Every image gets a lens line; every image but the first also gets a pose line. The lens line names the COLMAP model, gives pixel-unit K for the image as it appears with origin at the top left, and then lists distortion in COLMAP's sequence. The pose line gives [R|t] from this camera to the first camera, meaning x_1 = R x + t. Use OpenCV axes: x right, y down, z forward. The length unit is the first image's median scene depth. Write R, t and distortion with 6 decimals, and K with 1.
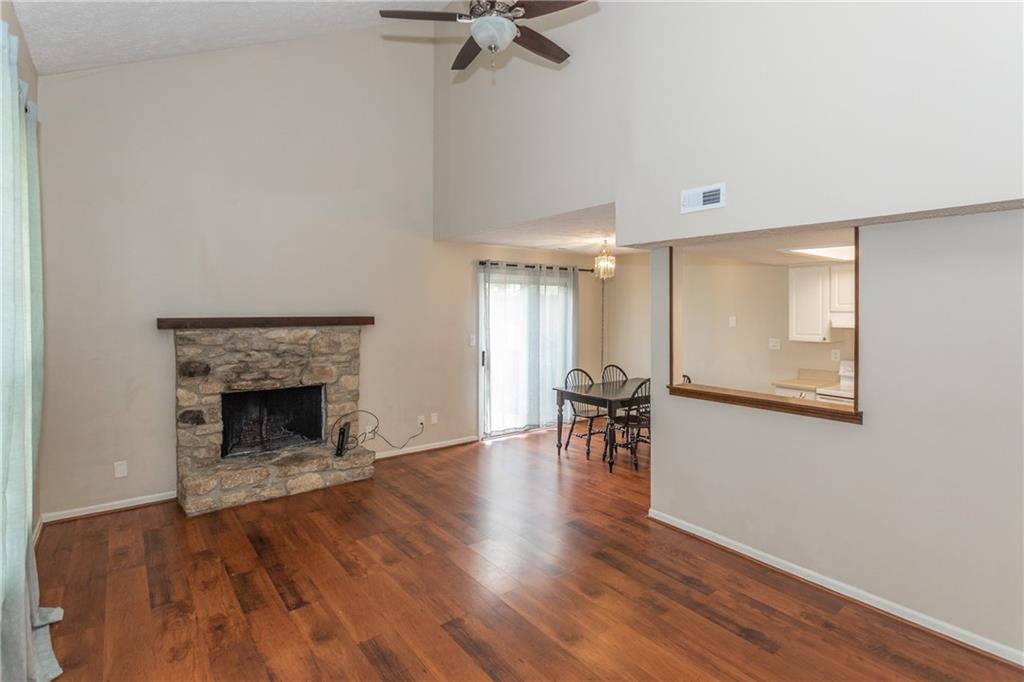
lens RADIAL K [[498.7, 0, 491.8], [0, 498.7, 308.6], [0, 0, 1]] dist [0.009646, -0.000863]
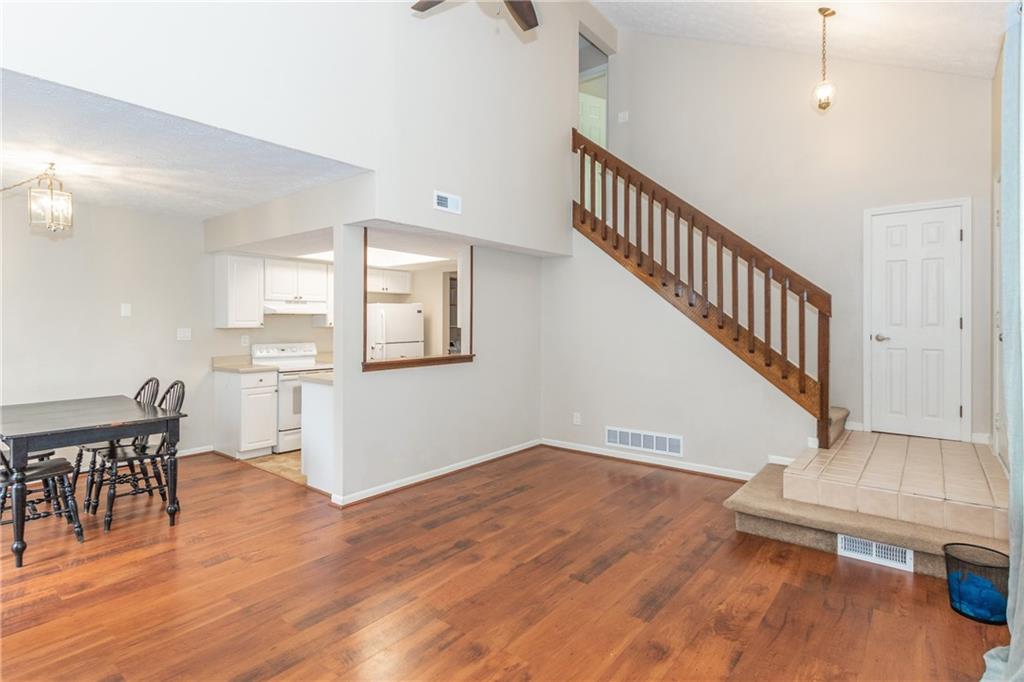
lens RADIAL K [[531.4, 0, 508.2], [0, 531.4, 317.7], [0, 0, 1]] dist [0.004915, 0.001256]
pose [[-0.260337, 0.007736, 0.965487, -0.642632], [0.002154, 0.999970, -0.007431, 0.059669], [-0.965516, 0.000145, -0.260345, 0.834660]]
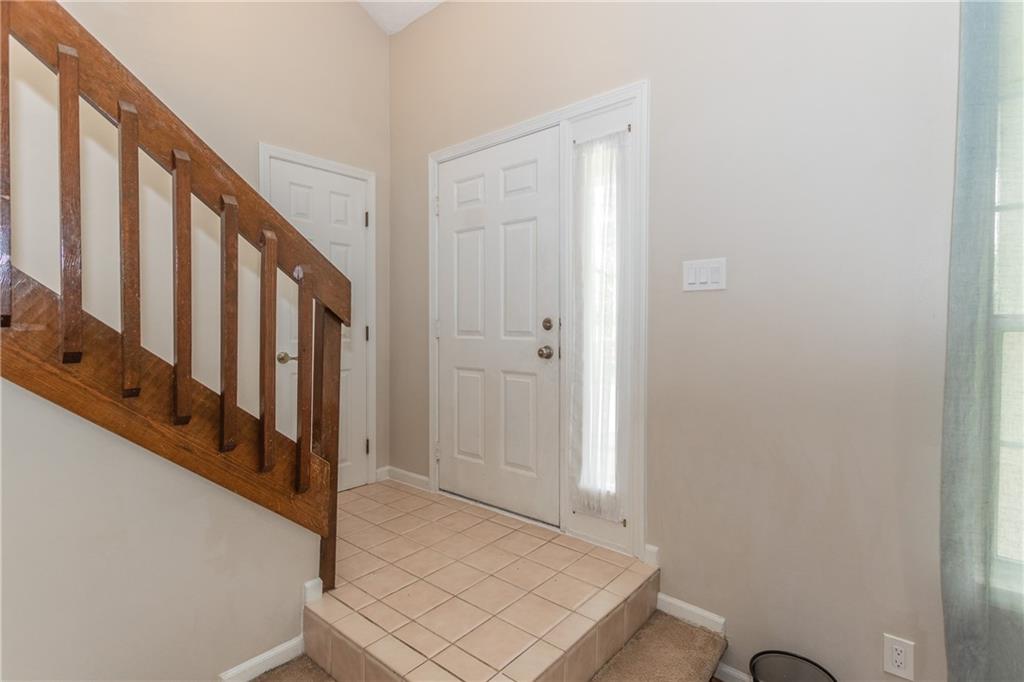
lens RADIAL K [[498.7, 0, 505.4], [0, 498.7, 335.0], [0, 0, 1]] dist [0.009646, -0.000863]
pose [[-0.970502, 0.002501, -0.241079, 0.072080], [-0.003018, 0.999742, 0.022521, 0.050307], [0.241073, 0.022584, -0.970244, 0.513957]]
